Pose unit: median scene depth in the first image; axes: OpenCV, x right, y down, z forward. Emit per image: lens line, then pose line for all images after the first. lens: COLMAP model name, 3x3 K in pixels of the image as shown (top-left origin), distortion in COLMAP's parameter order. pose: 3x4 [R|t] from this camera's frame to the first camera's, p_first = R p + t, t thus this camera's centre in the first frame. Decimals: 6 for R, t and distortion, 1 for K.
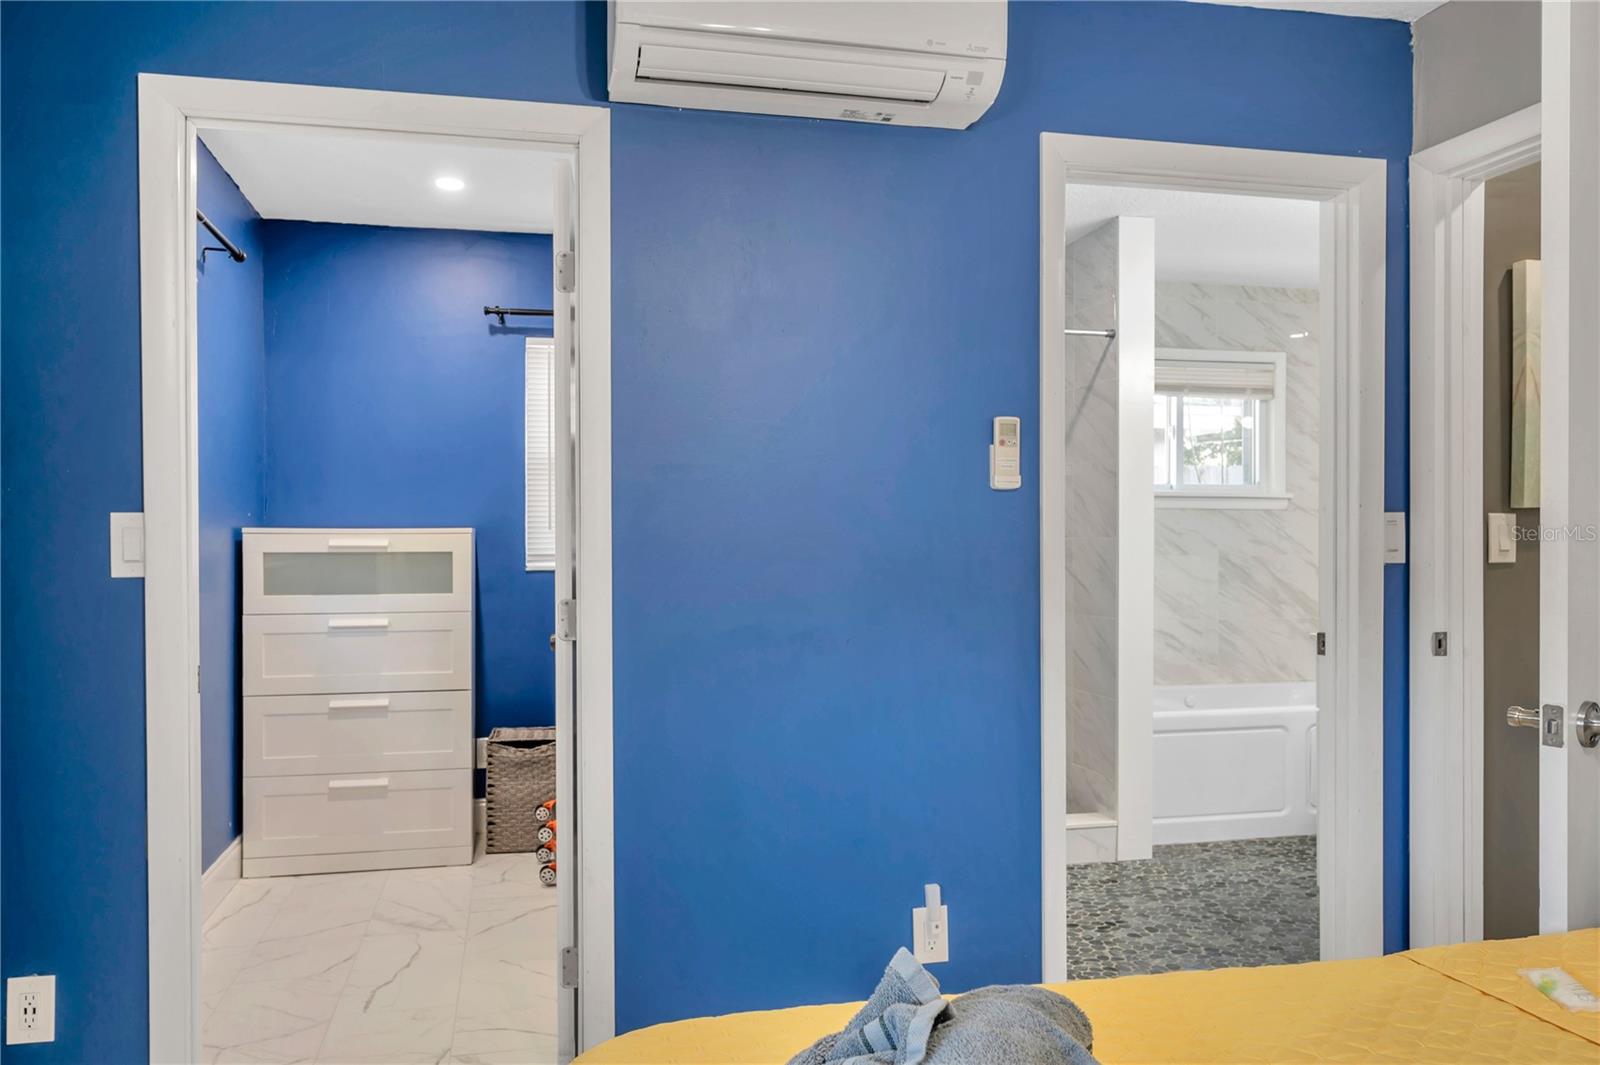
lens RADIAL K [[1157.1, 0, 797.2], [0, 1157.1, 537.1], [0, 0, 1]] dist [-0.000047, -0.000664]
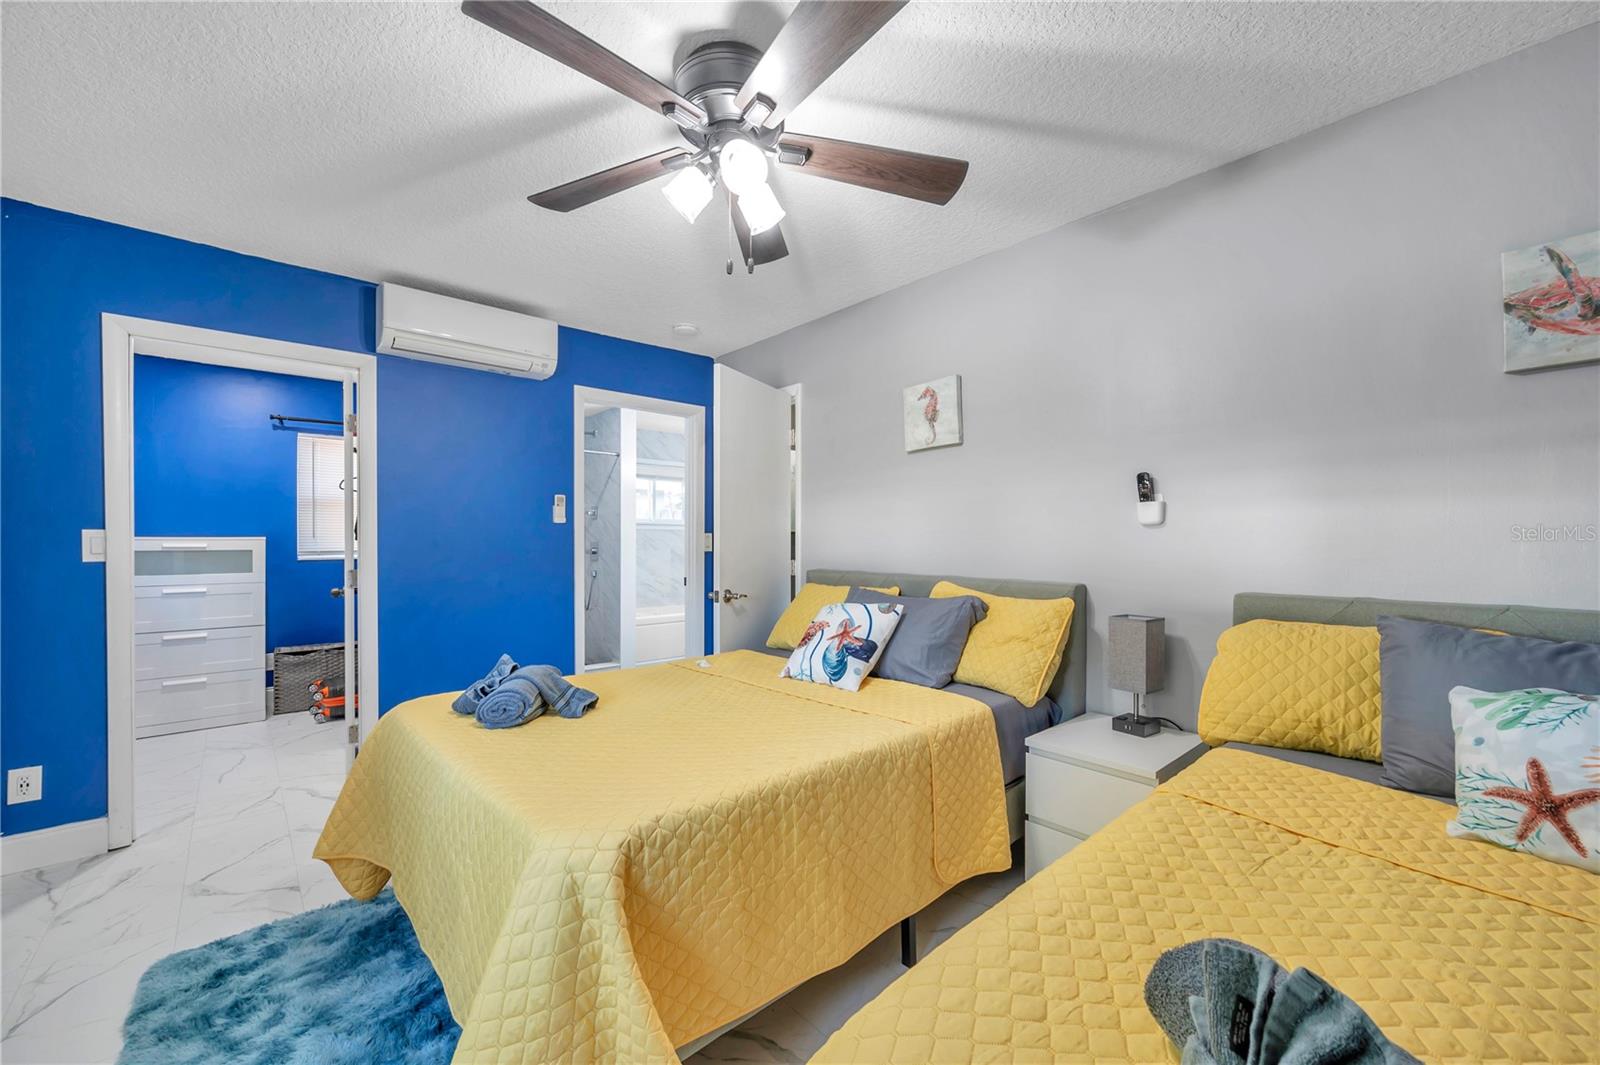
lens RADIAL K [[635.0, 0, 795.6], [0, 635.0, 541.6], [0, 0, 1]] dist [-0.001175, -0.000063]
pose [[0.884450, 0.000505, 0.466635, -0.011775], [0.000193, 0.999999, -0.001449, 0.001311], [-0.466635, 0.001371, 0.884449, -0.452309]]
